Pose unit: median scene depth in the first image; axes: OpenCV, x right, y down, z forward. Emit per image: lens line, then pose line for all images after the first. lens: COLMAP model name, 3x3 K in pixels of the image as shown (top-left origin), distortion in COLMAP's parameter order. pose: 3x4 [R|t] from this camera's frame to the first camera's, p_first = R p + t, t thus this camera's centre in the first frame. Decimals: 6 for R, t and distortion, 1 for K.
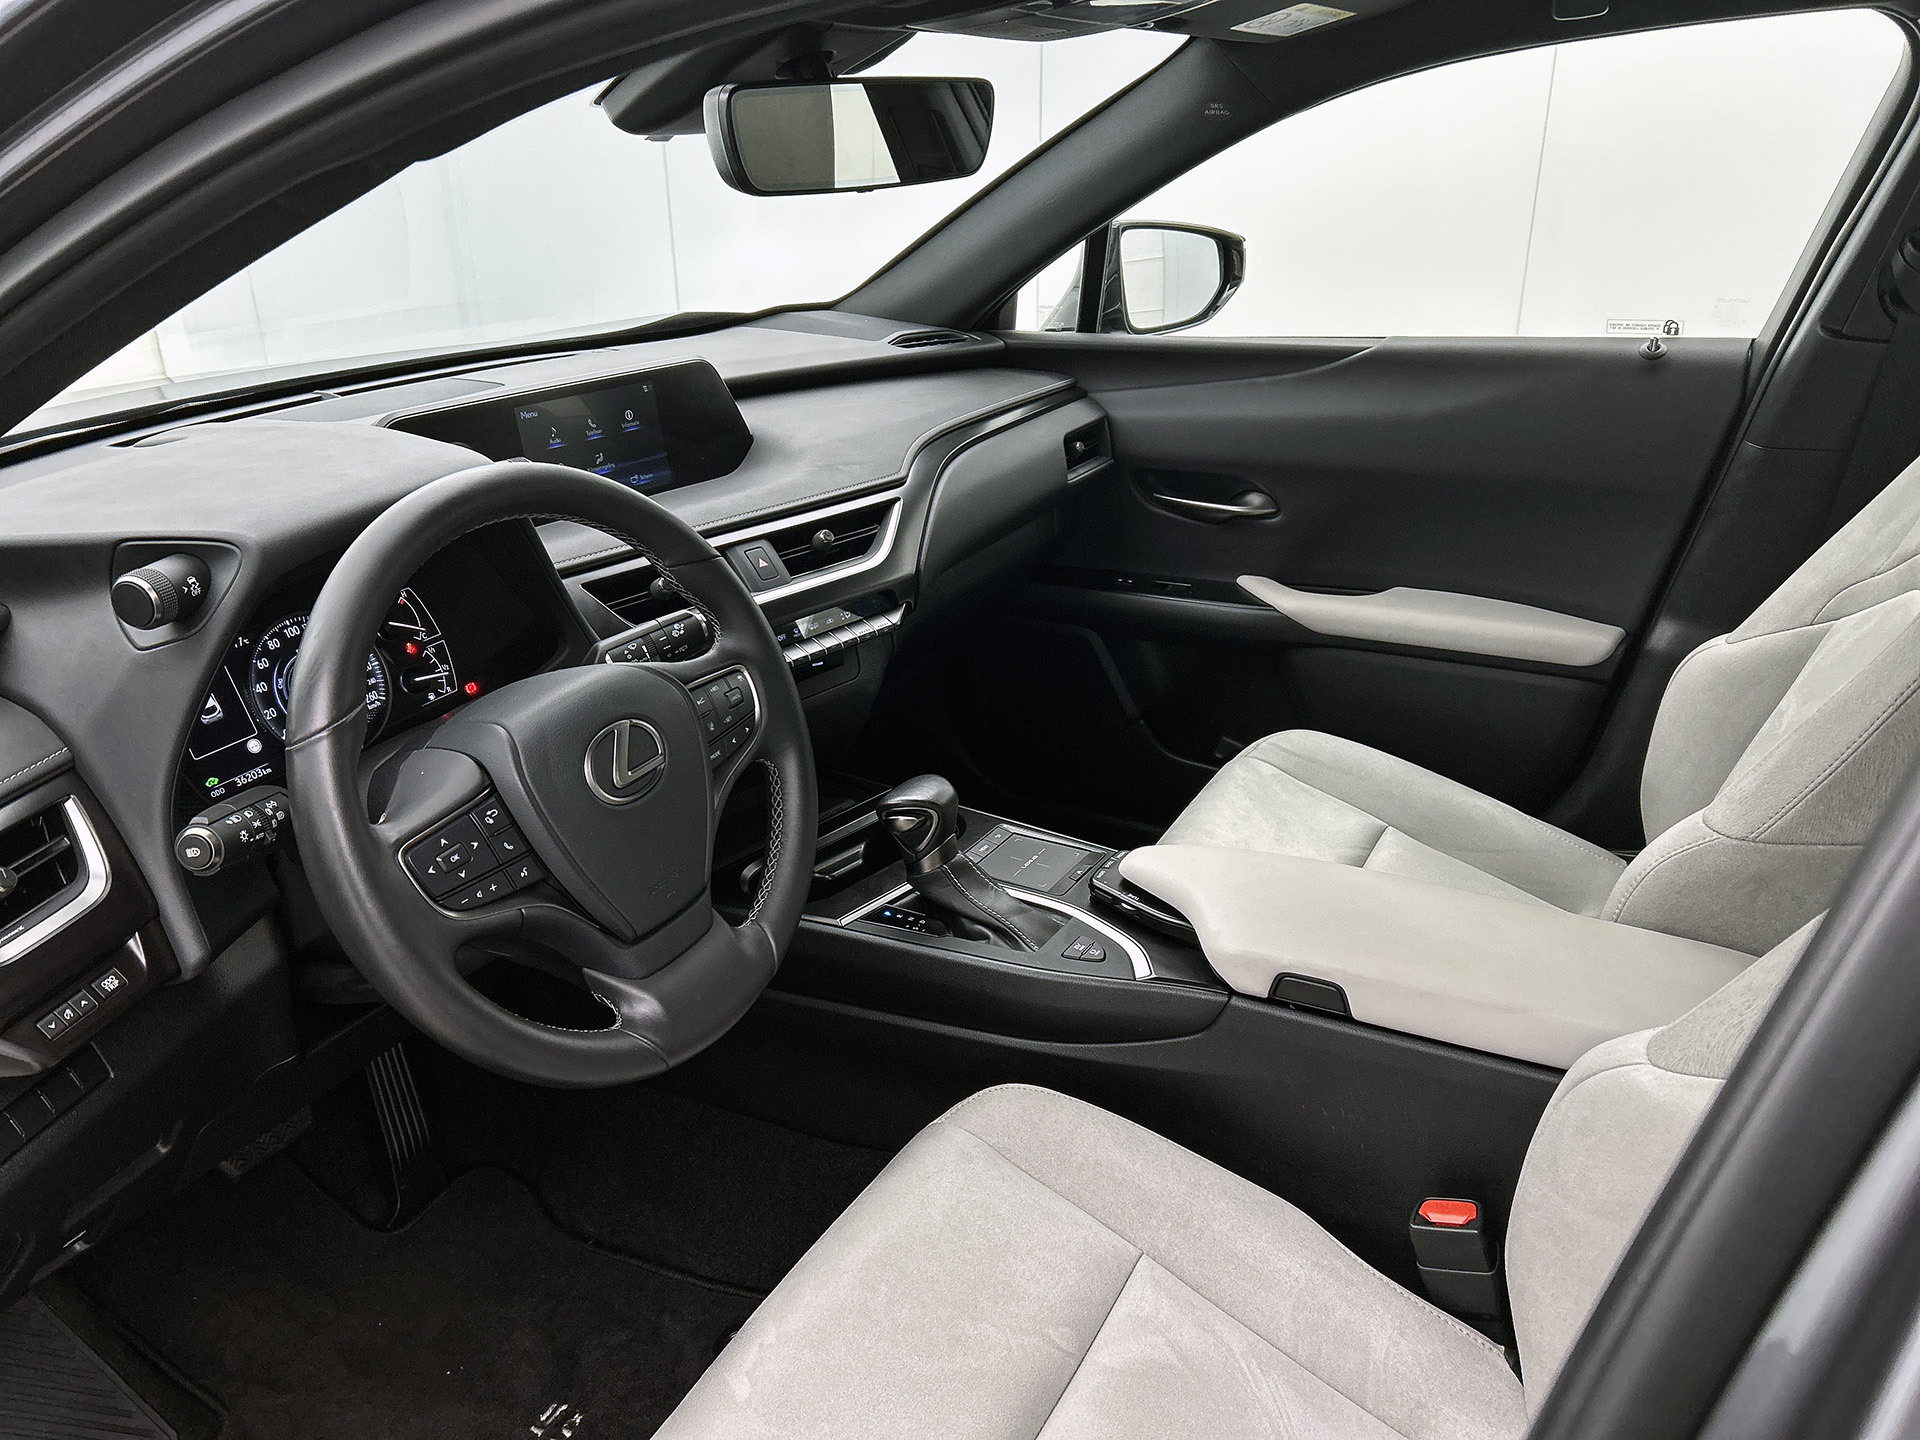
lens RADIAL K [[1429.0, 0, 963.0], [0, 1429.0, 757.4], [0, 0, 1]] dist [0.046539, -0.085902]
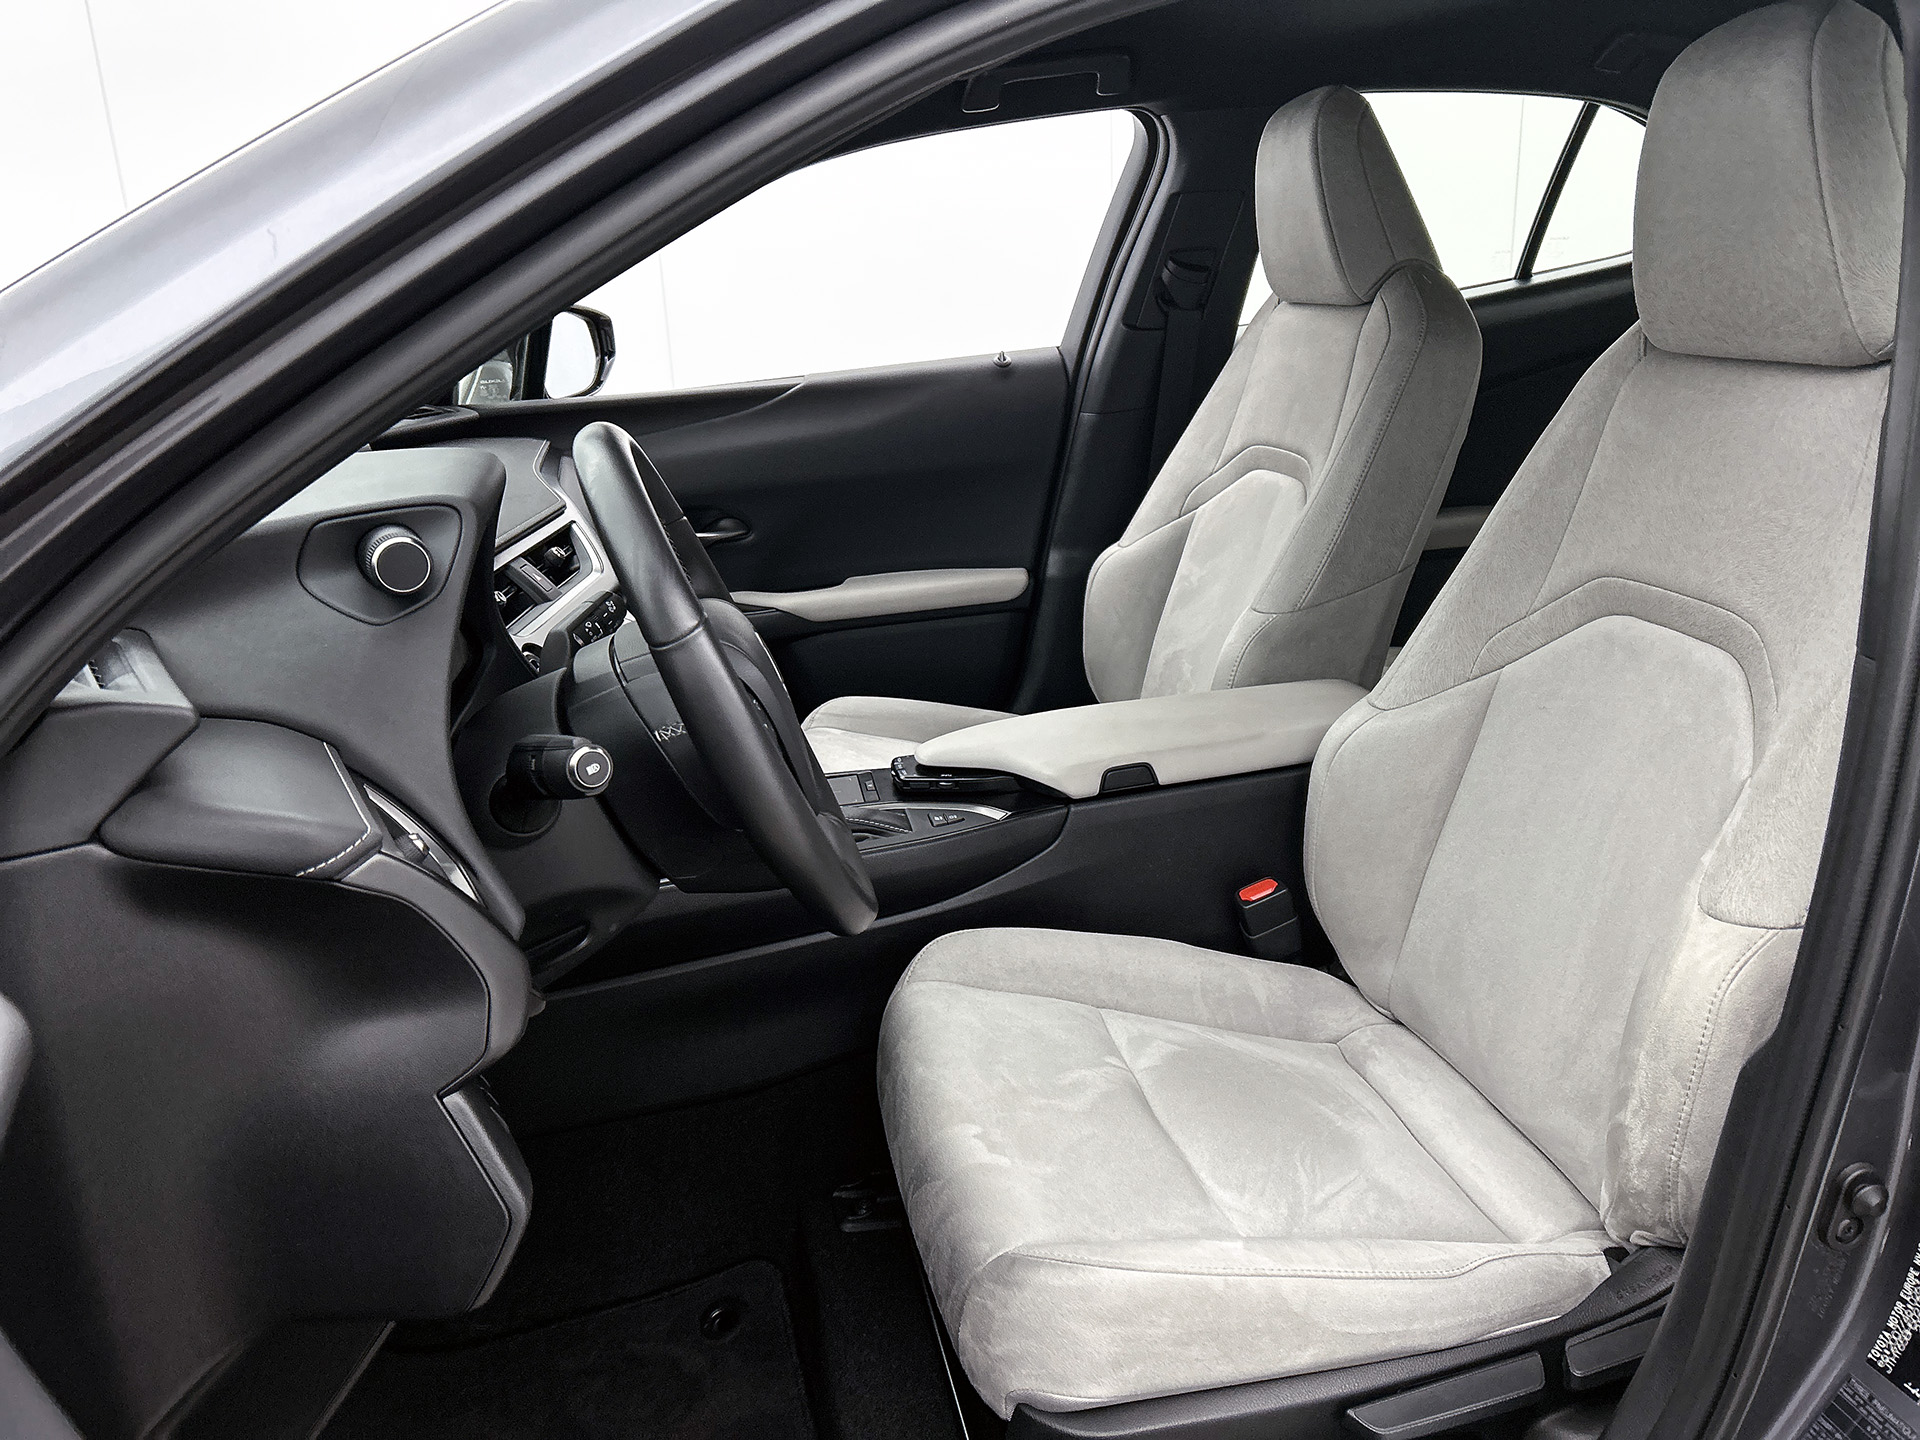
lens RADIAL K [[1417.3, 0, 986.6], [0, 1417.3, 724.1], [0, 0, 1]] dist [0.043351, -0.091145]
pose [[0.752357, -0.225382, 0.619001, -0.466349], [0.302077, 0.953071, -0.020137, 0.072084], [-0.585414, 0.202136, 0.785132, 0.017234]]
